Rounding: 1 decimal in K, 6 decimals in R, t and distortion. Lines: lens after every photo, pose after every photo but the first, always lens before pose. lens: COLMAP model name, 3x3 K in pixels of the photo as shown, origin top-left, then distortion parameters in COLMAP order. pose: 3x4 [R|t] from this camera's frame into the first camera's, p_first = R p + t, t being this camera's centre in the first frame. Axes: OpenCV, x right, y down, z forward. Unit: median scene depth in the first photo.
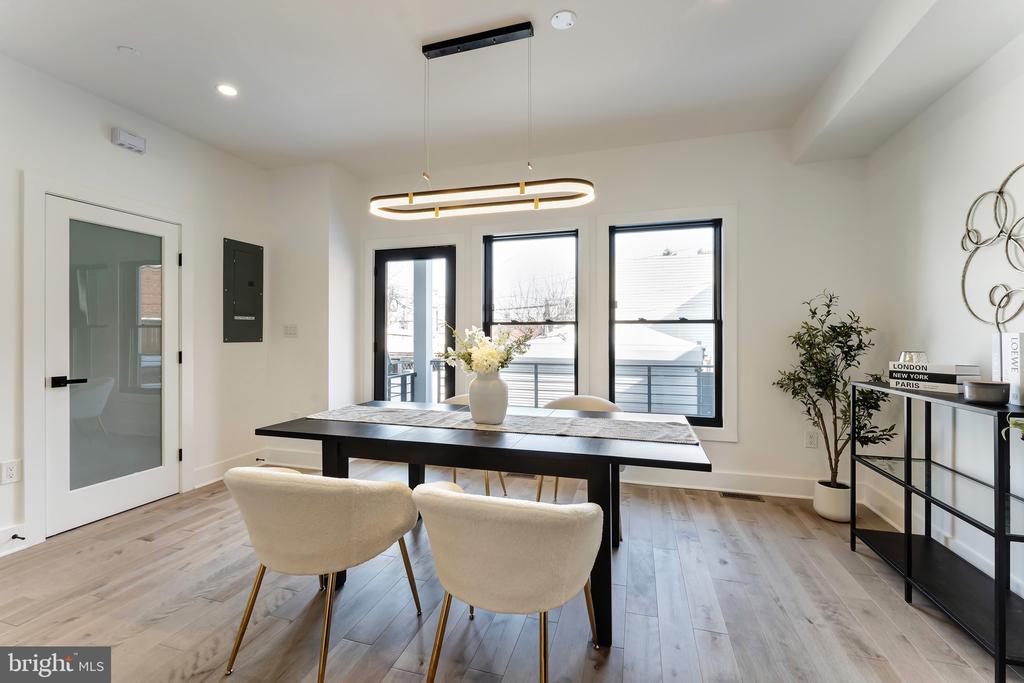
lens RADIAL K [[423.8, 0, 512.9], [0, 423.8, 334.0], [0, 0, 1]] dist [-0.002540, -0.000380]
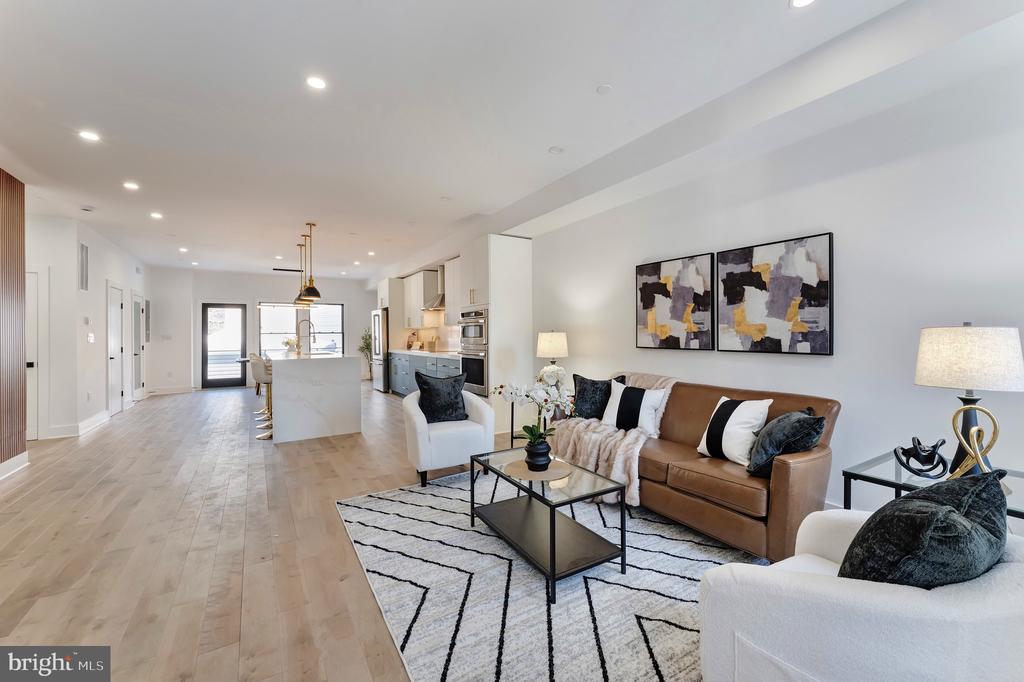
lens RADIAL K [[421.7, 0, 525.2], [0, 421.7, 332.5], [0, 0, 1]] dist [0.001671, 0.000369]
pose [[0.657841, -0.003772, 0.753147, -1.353137], [0.009314, 0.999952, -0.003127, -0.011907], [-0.753099, 0.009072, 0.657844, -2.857655]]
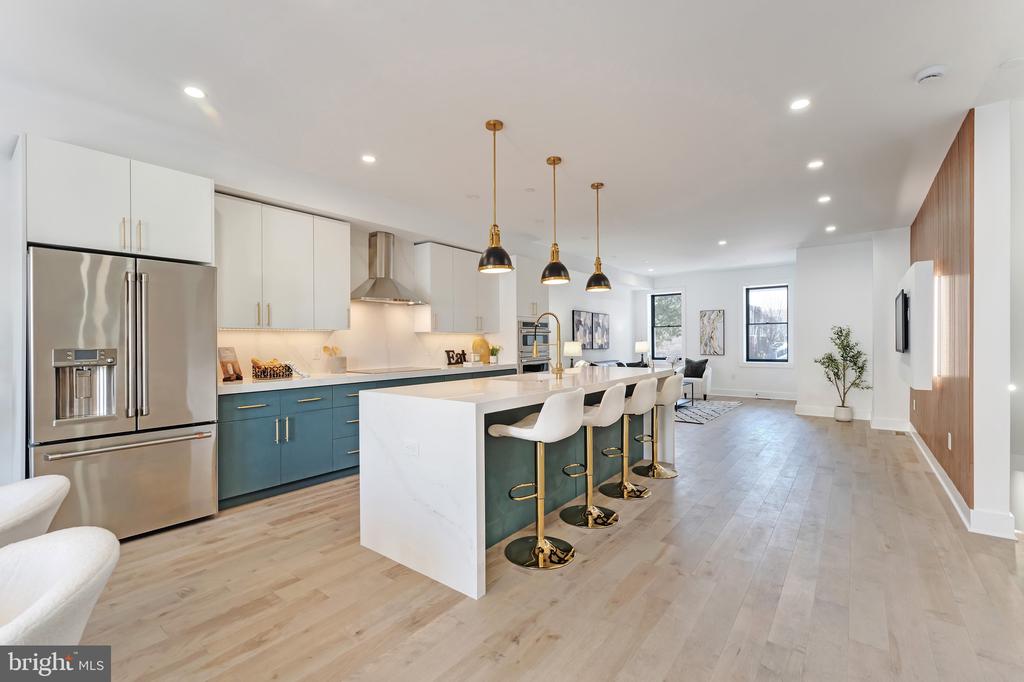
lens RADIAL K [[442.2, 0, 507.4], [0, 442.2, 342.5], [0, 0, 1]] dist [-0.001196, -0.000160]
pose [[-0.926880, 0.005699, 0.375315, -0.784910], [0.006305, 0.999980, 0.000386, -0.014514], [-0.375305, 0.002724, -0.926897, 0.717441]]
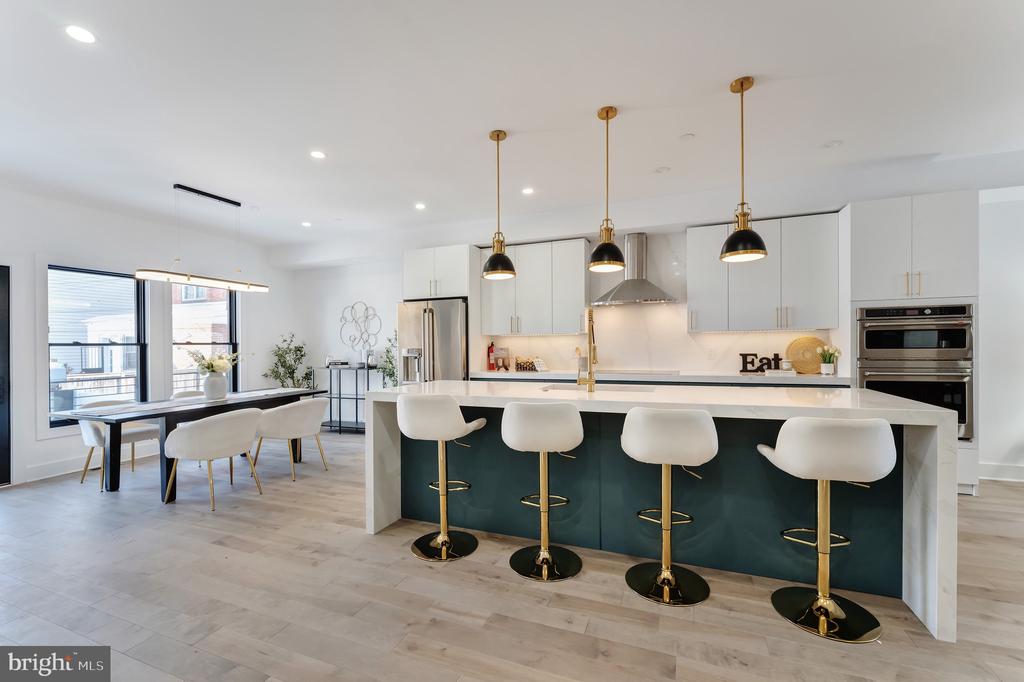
lens RADIAL K [[435.4, 0, 508.2], [0, 435.4, 344.7], [0, 0, 1]] dist [-0.002189, -0.000455]
pose [[0.104110, -0.000982, 0.994565, -1.432731], [0.009158, 0.999958, 0.000029, -0.018850], [-0.994524, 0.009105, 0.104114, -0.392712]]
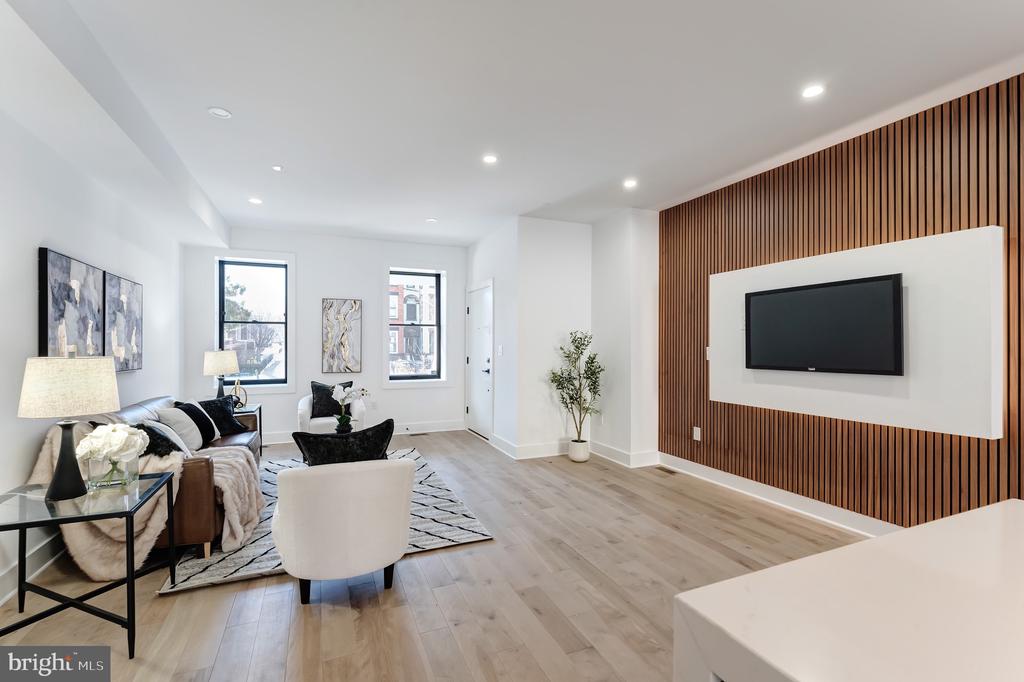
lens RADIAL K [[452.5, 0, 509.7], [0, 452.5, 343.4], [0, 0, 1]] dist [-0.001320, -0.000310]
pose [[-0.774876, -0.002593, -0.632108, -0.226118], [0.000480, 0.999989, -0.004690, -0.034194], [0.632113, -0.003938, -0.774866, -0.944440]]
